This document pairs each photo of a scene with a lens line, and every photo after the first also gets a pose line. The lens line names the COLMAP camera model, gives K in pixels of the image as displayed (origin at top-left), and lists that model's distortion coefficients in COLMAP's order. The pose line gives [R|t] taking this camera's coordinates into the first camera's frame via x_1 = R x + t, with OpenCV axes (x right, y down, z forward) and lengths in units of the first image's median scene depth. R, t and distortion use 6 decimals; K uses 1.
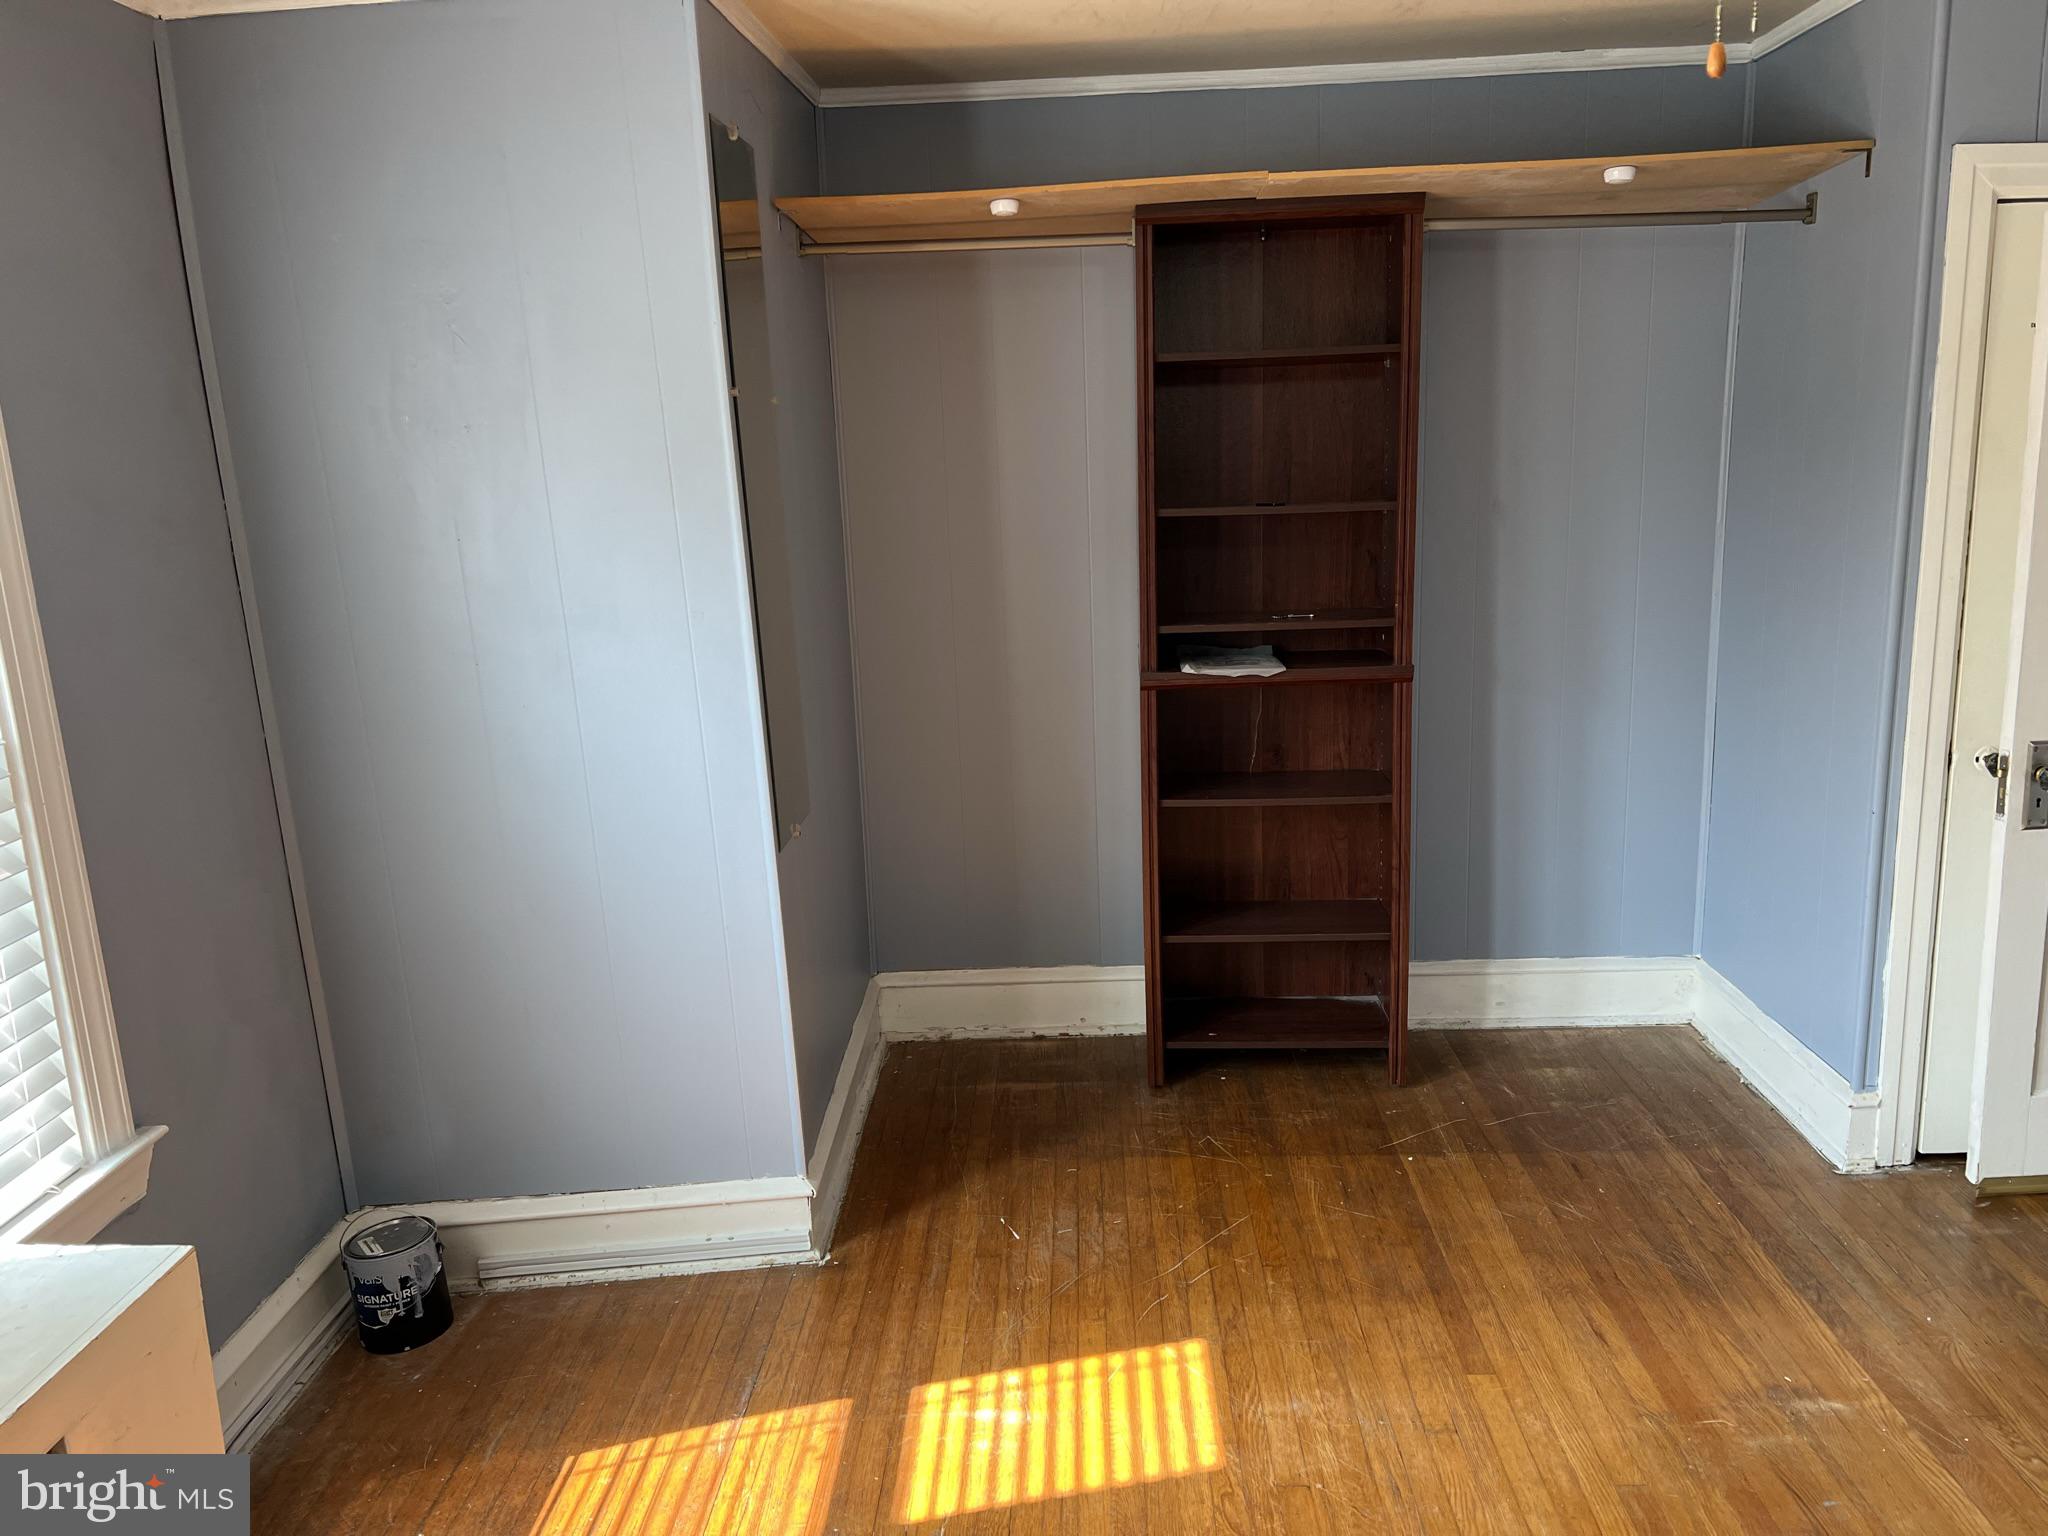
lens RADIAL K [[1543.8, 0, 1027.0], [0, 1543.8, 771.3], [0, 0, 1]] dist [0.020731, -0.031058]
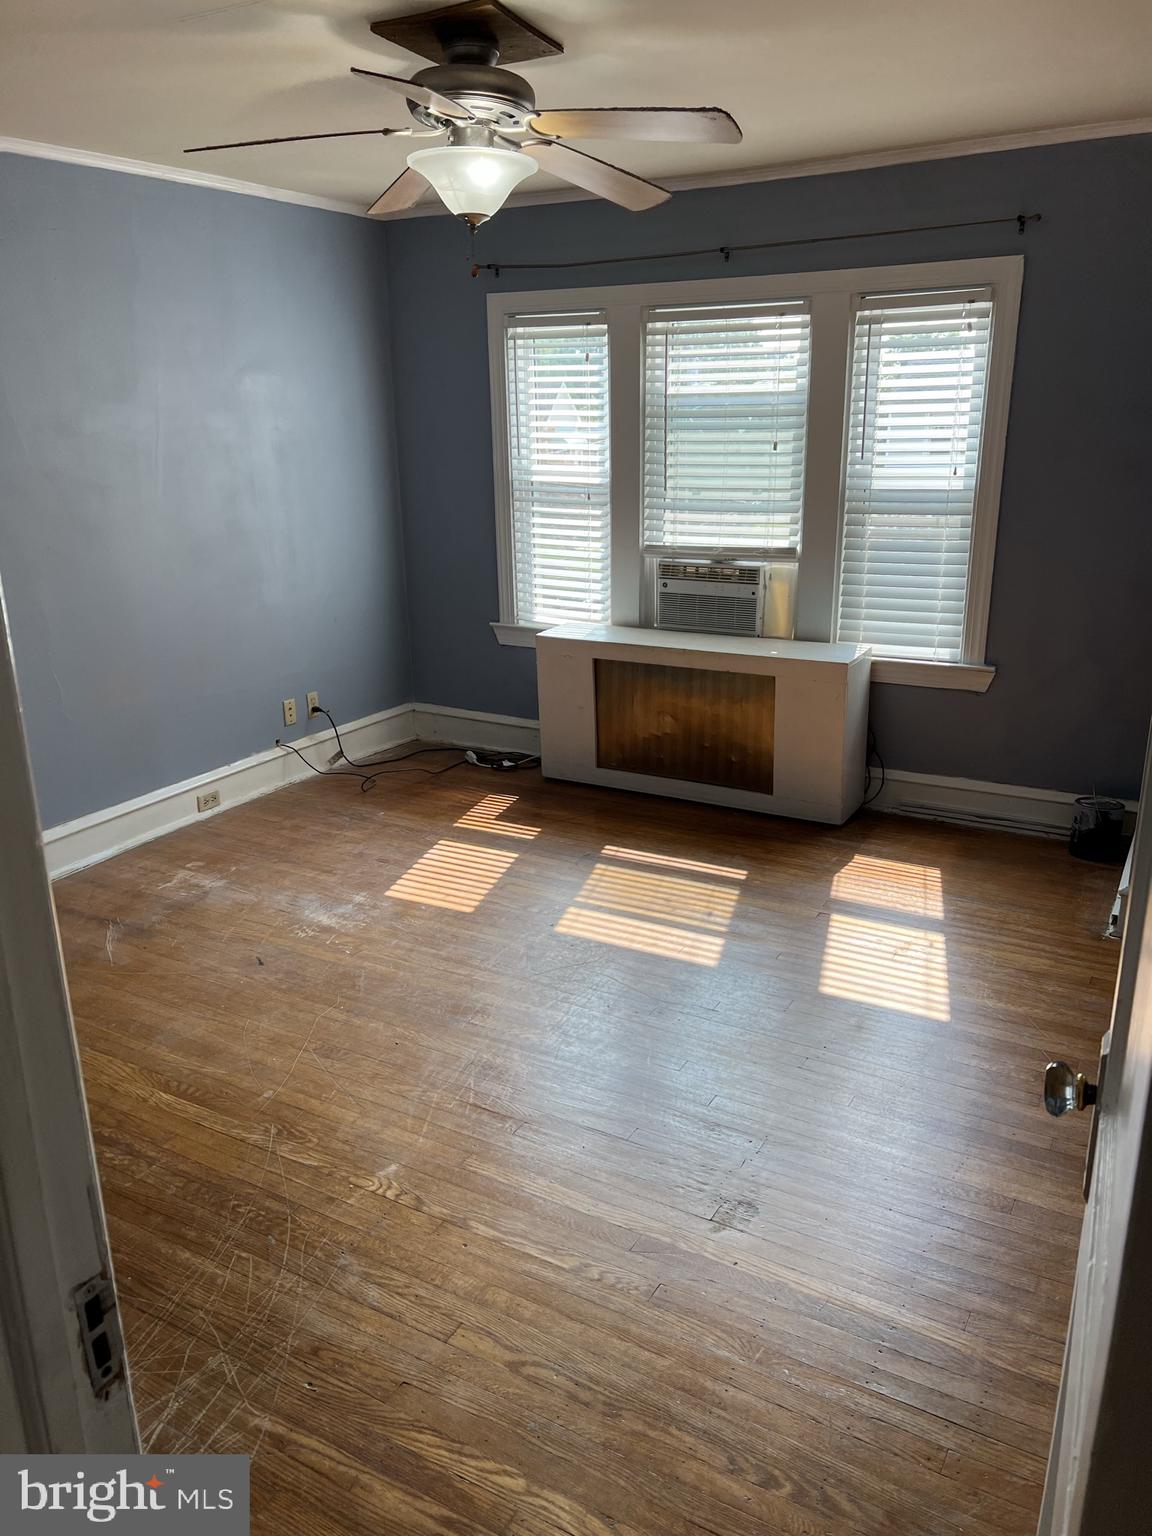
lens RADIAL K [[1157.9, 0, 575.8], [0, 1157.9, 767.1], [0, 0, 1]] dist [0.020731, -0.031058]
pose [[-0.459540, 0.322391, -0.827579, 1.150749], [-0.143000, 0.892779, 0.427195, -0.274928], [0.876570, 0.314657, -0.364166, 1.057173]]
